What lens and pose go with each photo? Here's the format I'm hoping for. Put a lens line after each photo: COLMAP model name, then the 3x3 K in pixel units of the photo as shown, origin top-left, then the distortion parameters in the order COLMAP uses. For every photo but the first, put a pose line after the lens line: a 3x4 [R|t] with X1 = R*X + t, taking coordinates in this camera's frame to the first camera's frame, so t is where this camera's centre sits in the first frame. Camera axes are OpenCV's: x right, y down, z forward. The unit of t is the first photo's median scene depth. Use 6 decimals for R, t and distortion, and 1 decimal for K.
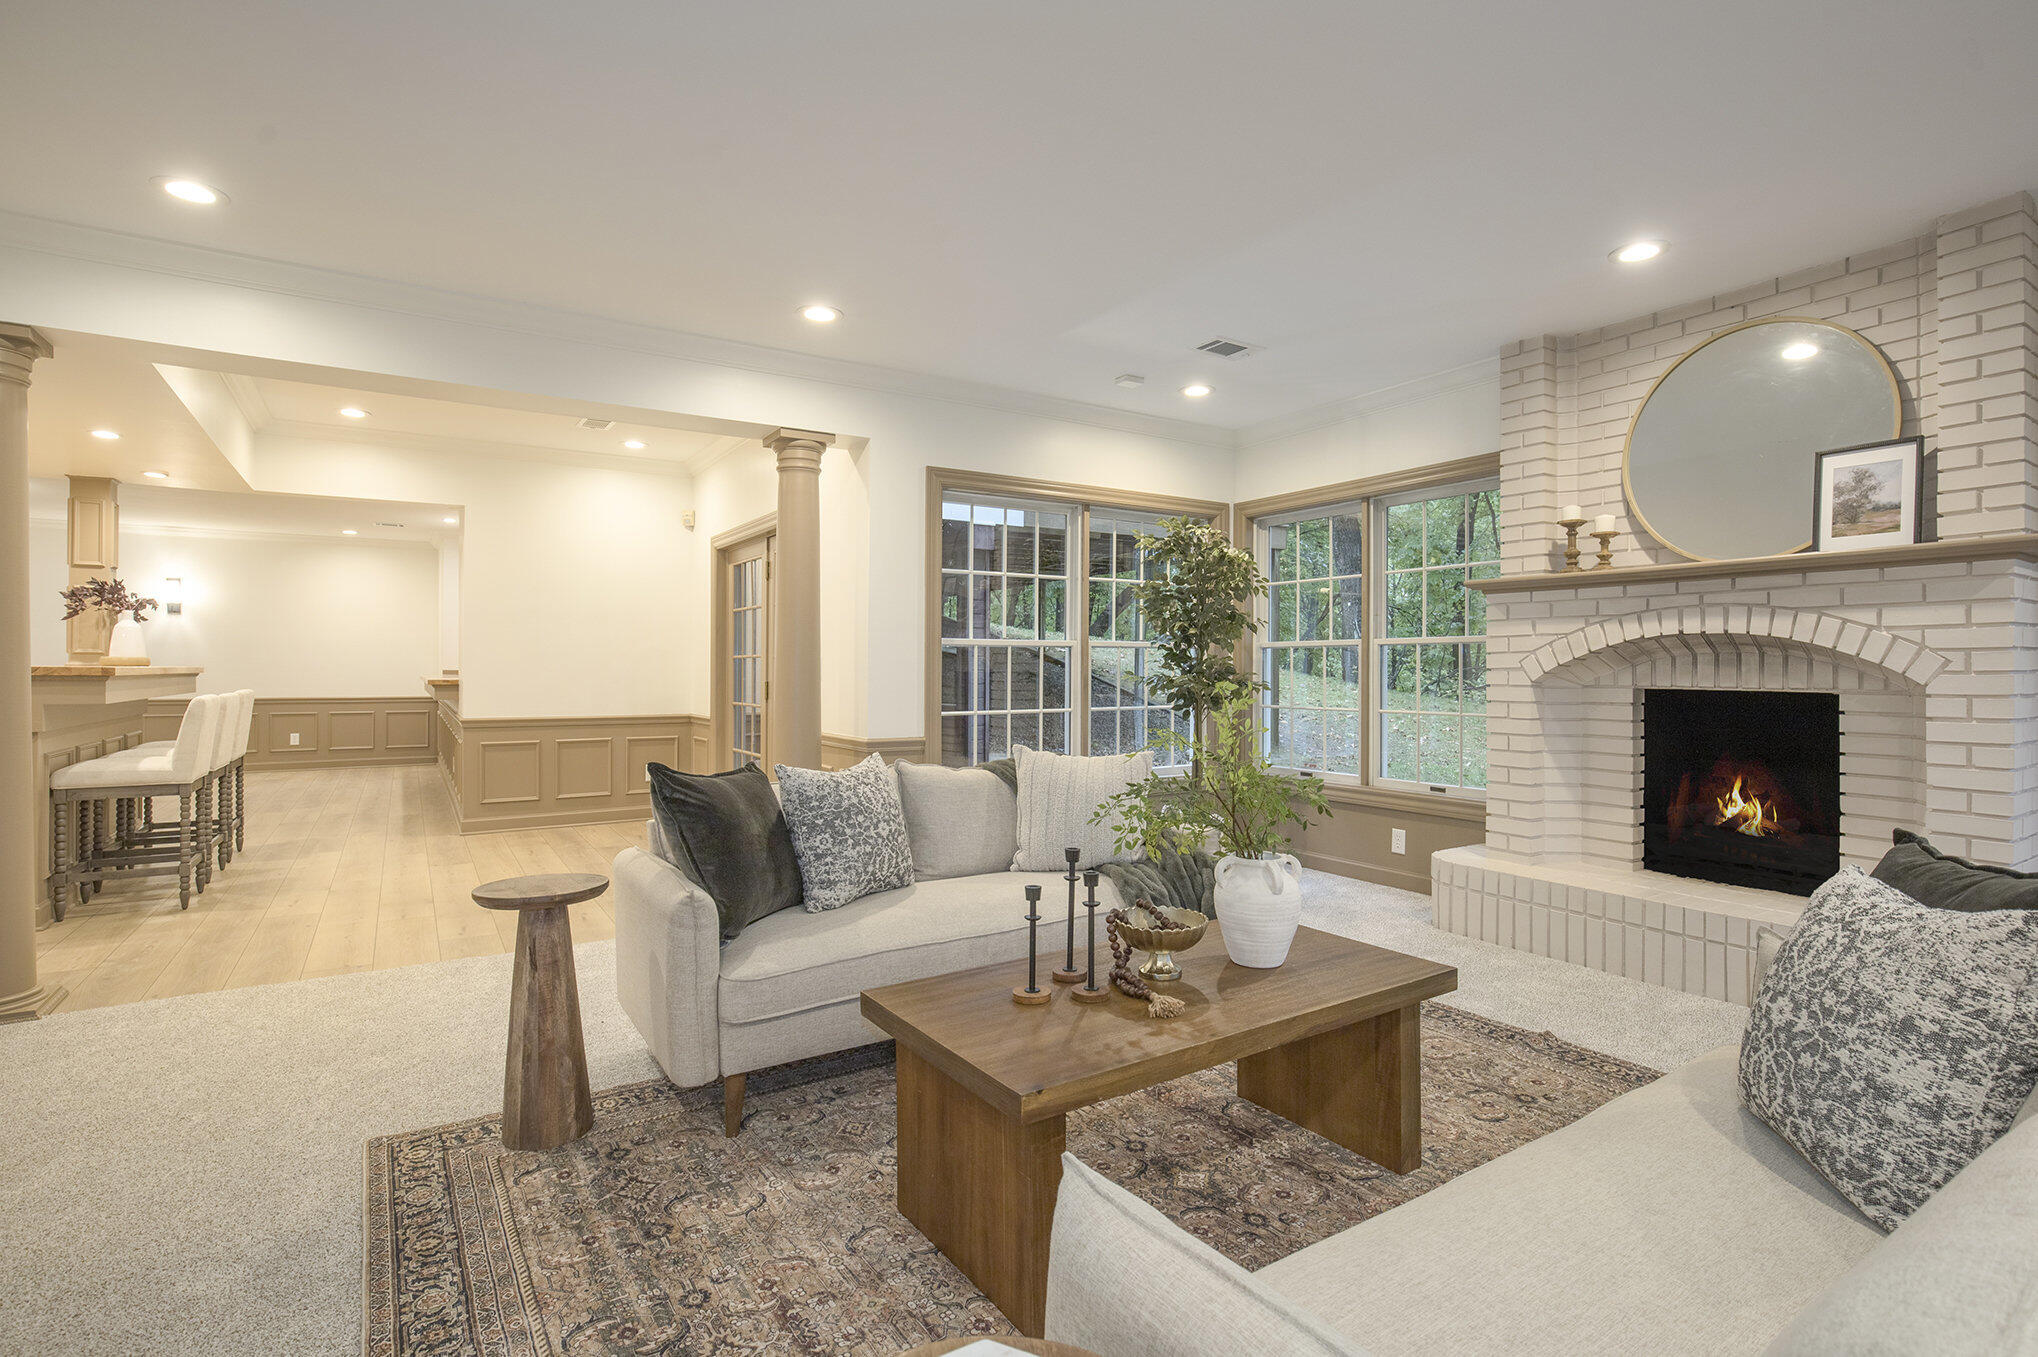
lens RADIAL K [[992.8, 0, 1018.8], [0, 992.8, 673.1], [0, 0, 1]] dist [-0.000258, 0.000047]
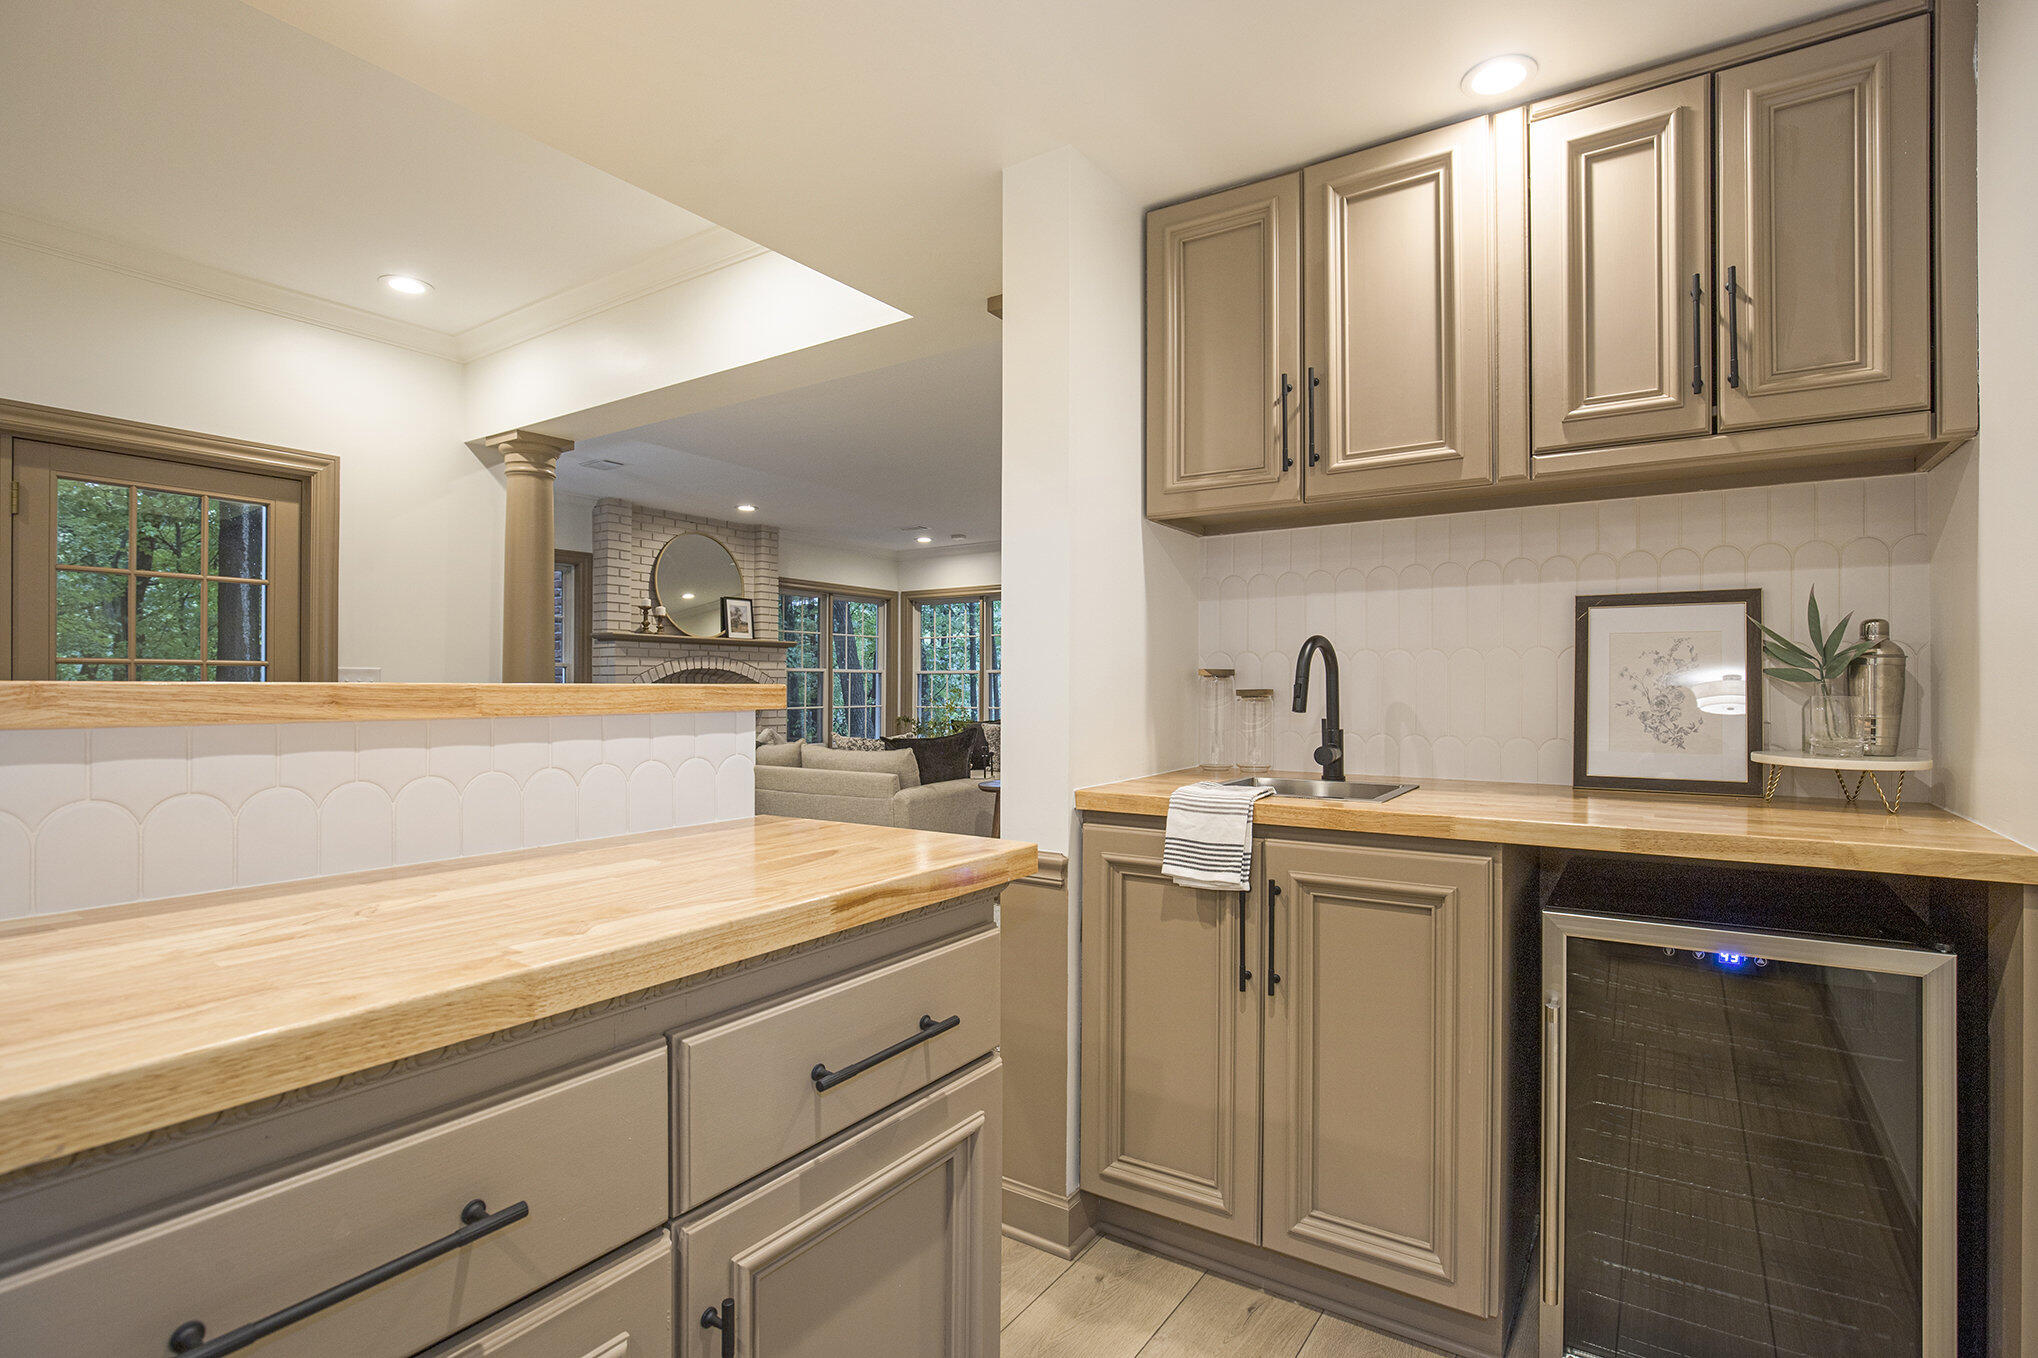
lens RADIAL K [[992.8, 0, 1021.9], [0, 992.8, 678.7], [0, 0, 1]] dist [-0.000258, 0.000047]
pose [[-0.386542, 0.004978, 0.922258, -1.781038], [0.003656, 0.999986, -0.003865, -0.006738], [-0.922265, 0.001878, -0.386555, 1.291552]]
